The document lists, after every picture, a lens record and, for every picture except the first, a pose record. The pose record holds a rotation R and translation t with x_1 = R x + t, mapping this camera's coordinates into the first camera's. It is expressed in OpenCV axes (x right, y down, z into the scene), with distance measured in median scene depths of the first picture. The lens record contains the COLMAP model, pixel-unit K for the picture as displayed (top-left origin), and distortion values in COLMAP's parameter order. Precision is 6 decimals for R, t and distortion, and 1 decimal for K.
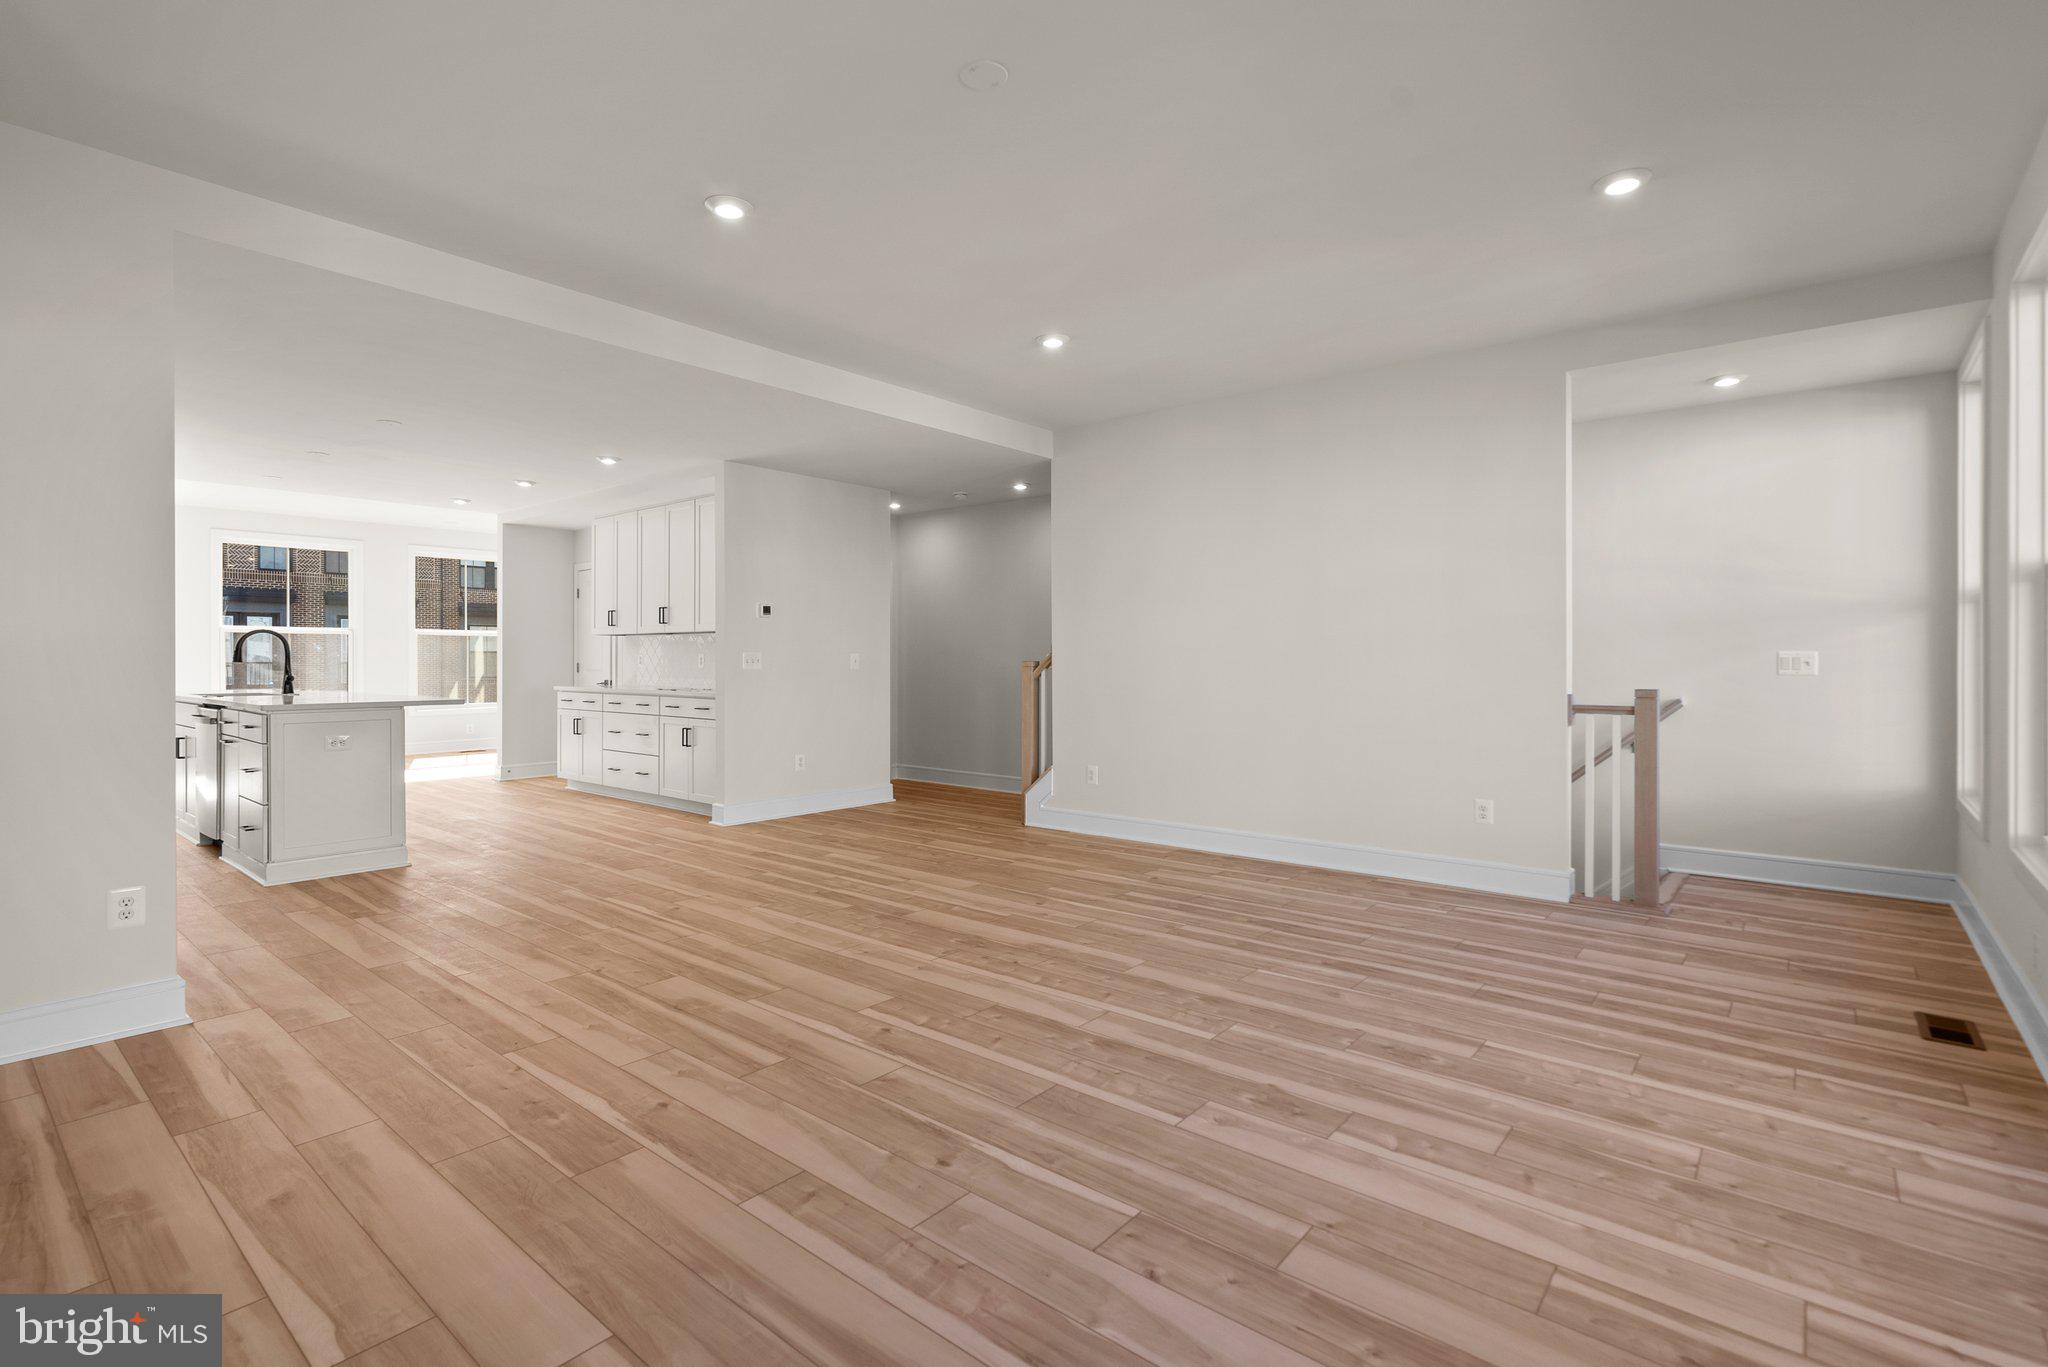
lens RADIAL K [[954.4, 0, 1015.9], [0, 954.4, 660.8], [0, 0, 1]] dist [-0.001713, 0.000710]
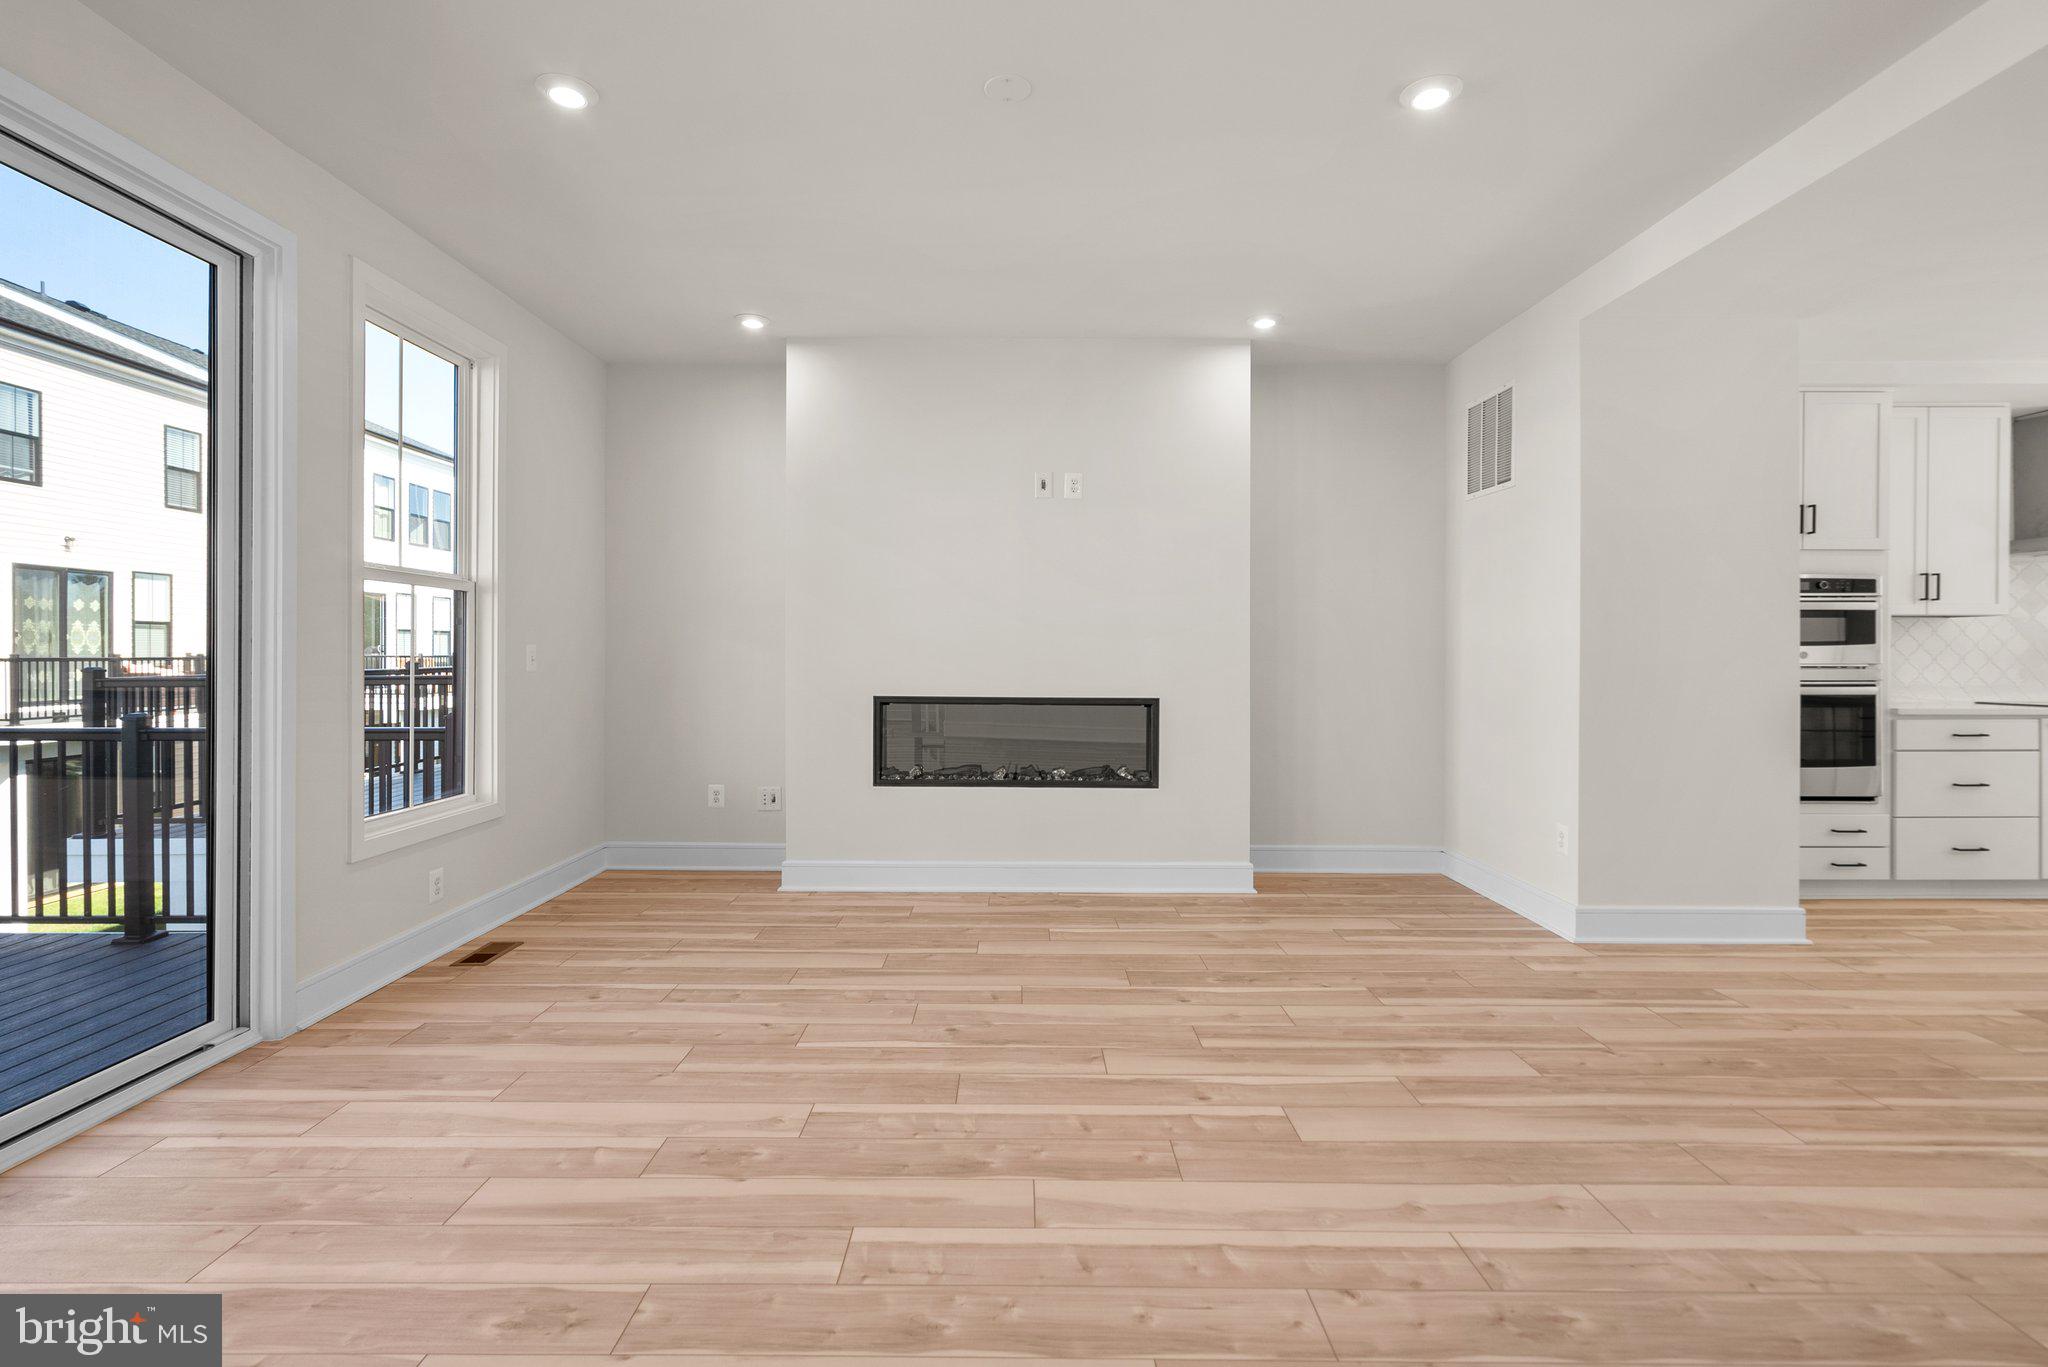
lens RADIAL K [[954.4, 0, 1015.9], [0, 954.4, 660.8], [0, 0, 1]] dist [-0.001713, 0.000710]
pose [[-0.765257, 0.004363, -0.643710, 0.504980], [-0.002498, 0.999949, 0.009748, -0.004890], [0.643720, 0.009067, -0.765207, 1.464664]]
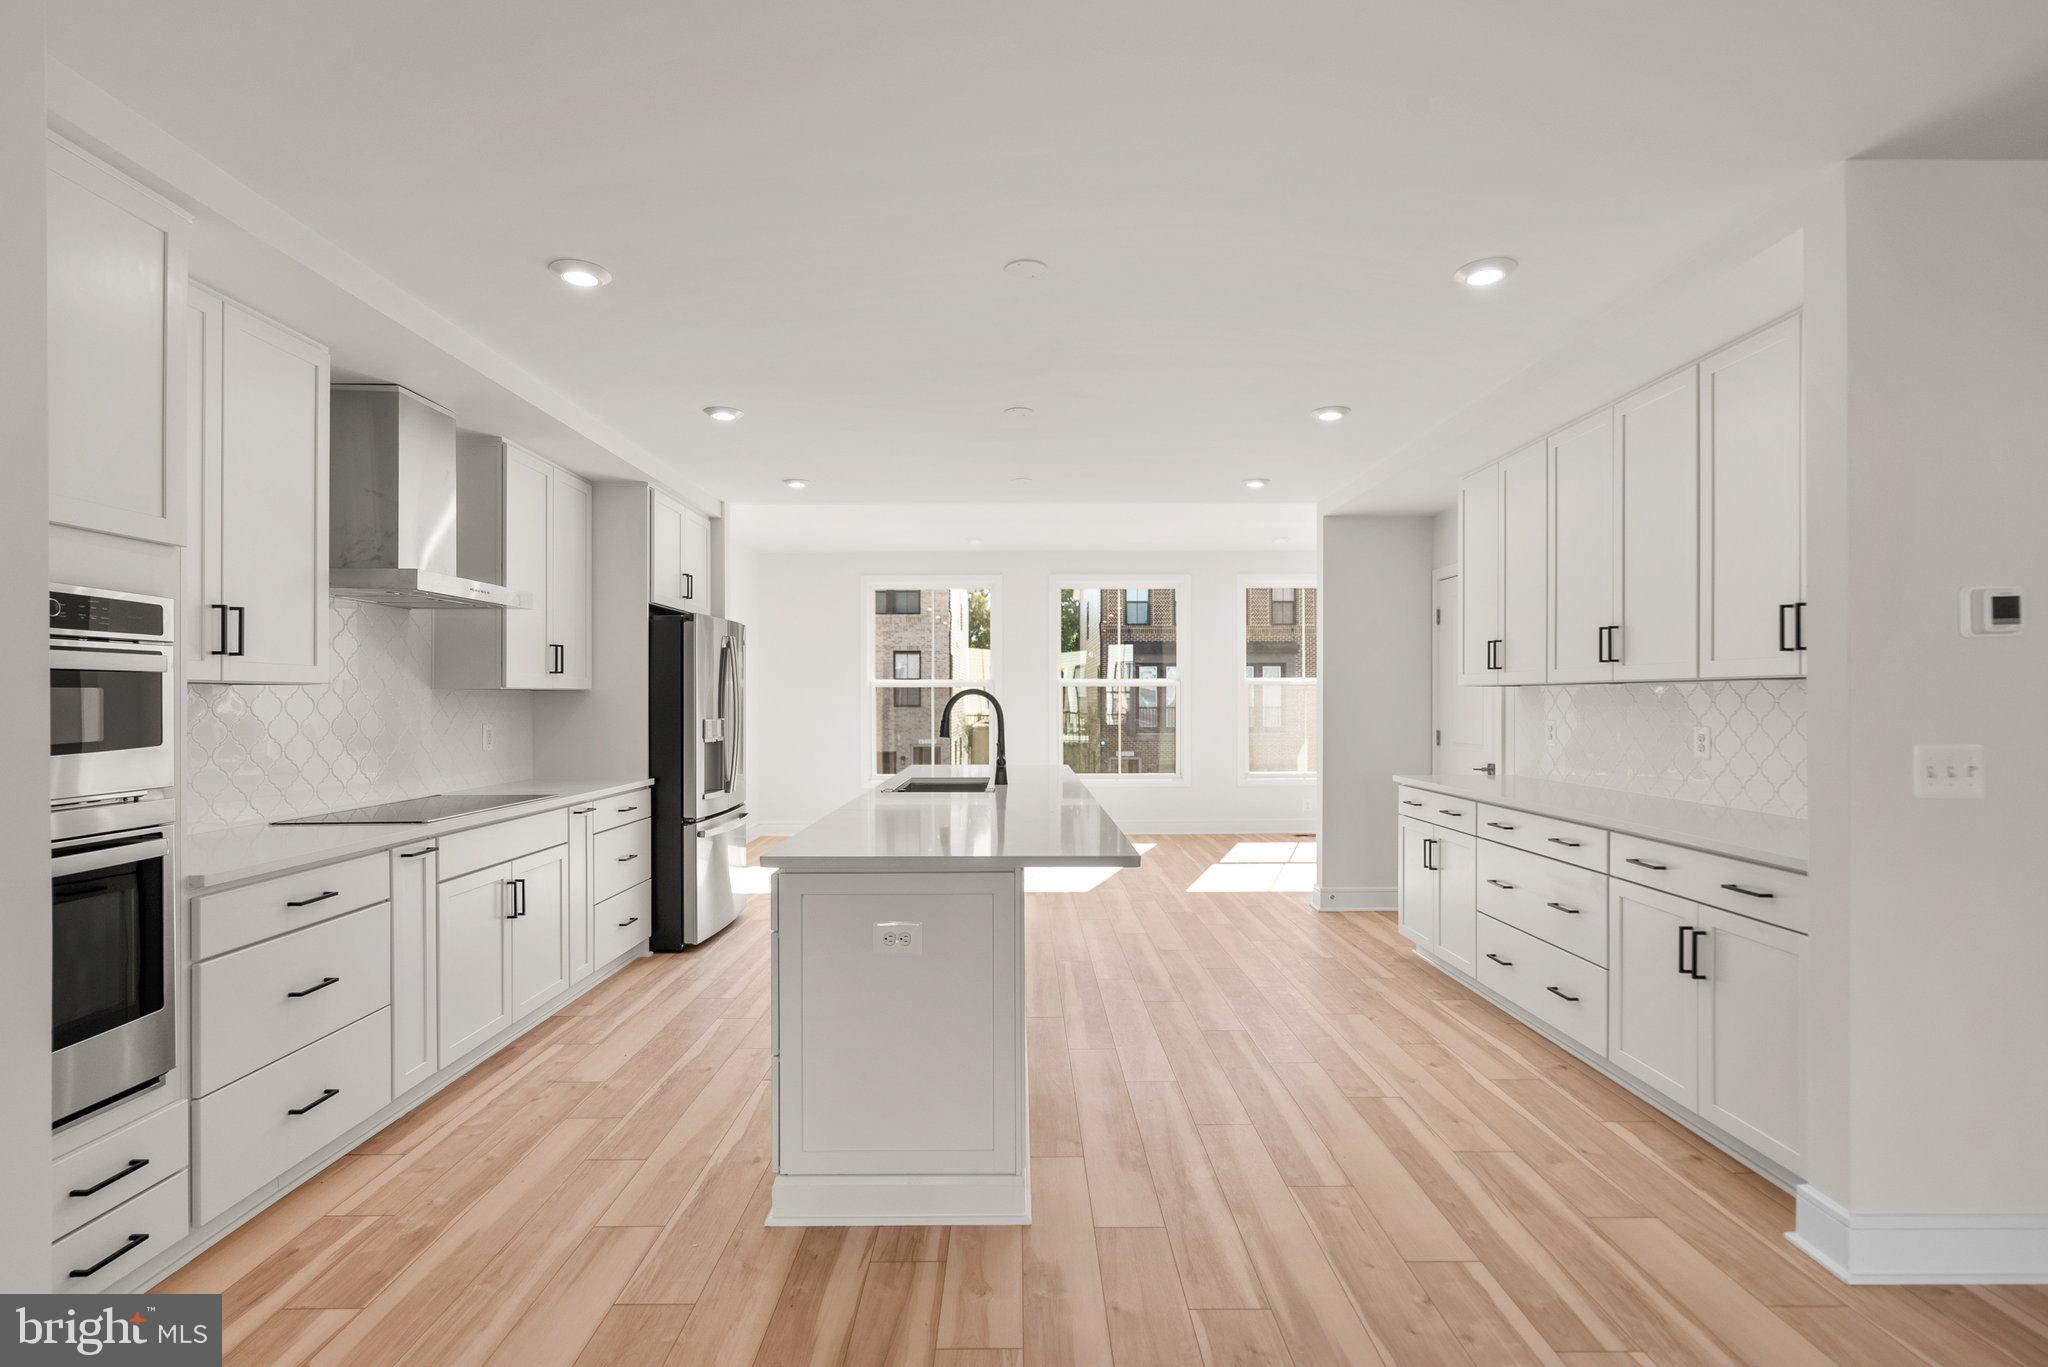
lens RADIAL K [[957.1, 0, 1023.2], [0, 957.1, 695.7], [0, 0, 1]] dist [-0.000773, 0.000388]
pose [[0.653520, -0.004201, -0.756898, -0.514933], [-0.000282, 0.999983, -0.005793, -0.050378], [0.756909, 0.004000, 0.653508, 1.216157]]
